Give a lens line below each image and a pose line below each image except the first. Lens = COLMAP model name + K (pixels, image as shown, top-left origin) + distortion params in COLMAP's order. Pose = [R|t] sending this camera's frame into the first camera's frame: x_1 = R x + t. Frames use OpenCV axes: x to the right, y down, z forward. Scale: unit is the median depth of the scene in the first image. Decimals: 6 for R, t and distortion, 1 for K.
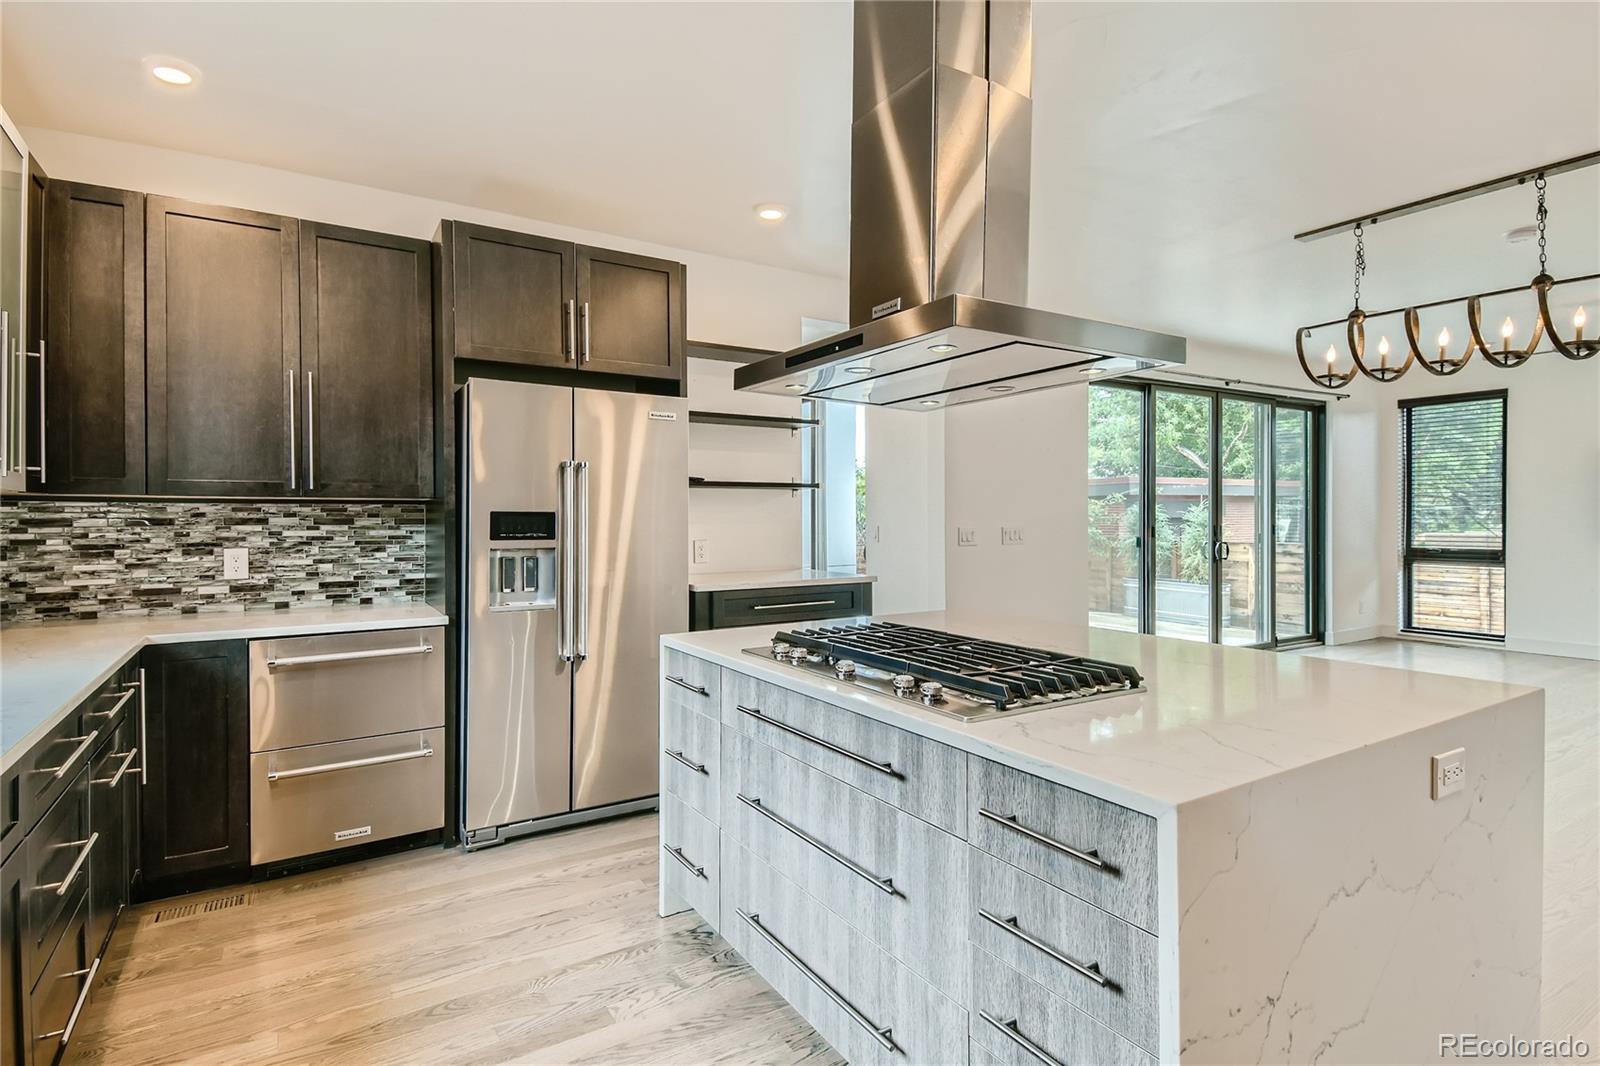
lens RADIAL K [[793.7, 0, 794.7], [0, 793.7, 520.6], [0, 0, 1]] dist [0.040099, -0.014745]
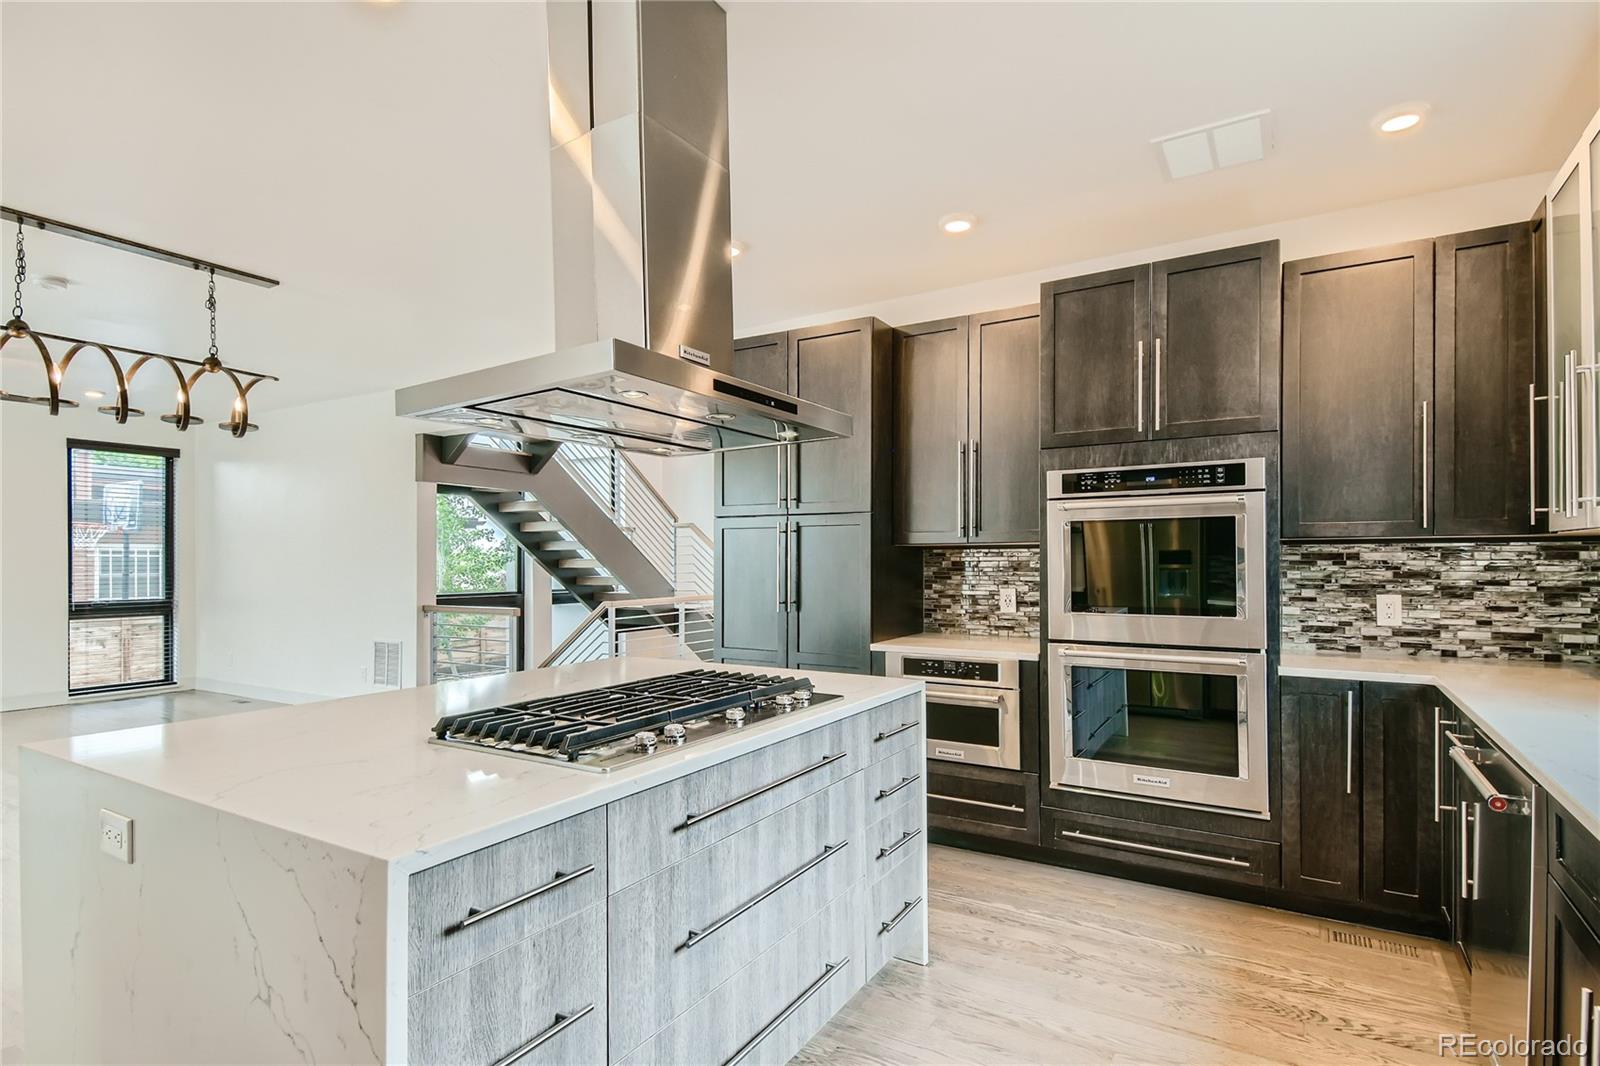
lens RADIAL K [[793.7, 0, 801.4], [0, 793.7, 563.3], [0, 0, 1]] dist [0.040099, -0.014745]
pose [[-0.445864, 0.003241, 0.895095, -0.873714], [0.008928, 0.999960, 0.000827, -0.005820], [-0.895056, 0.008360, -0.445875, 1.386560]]
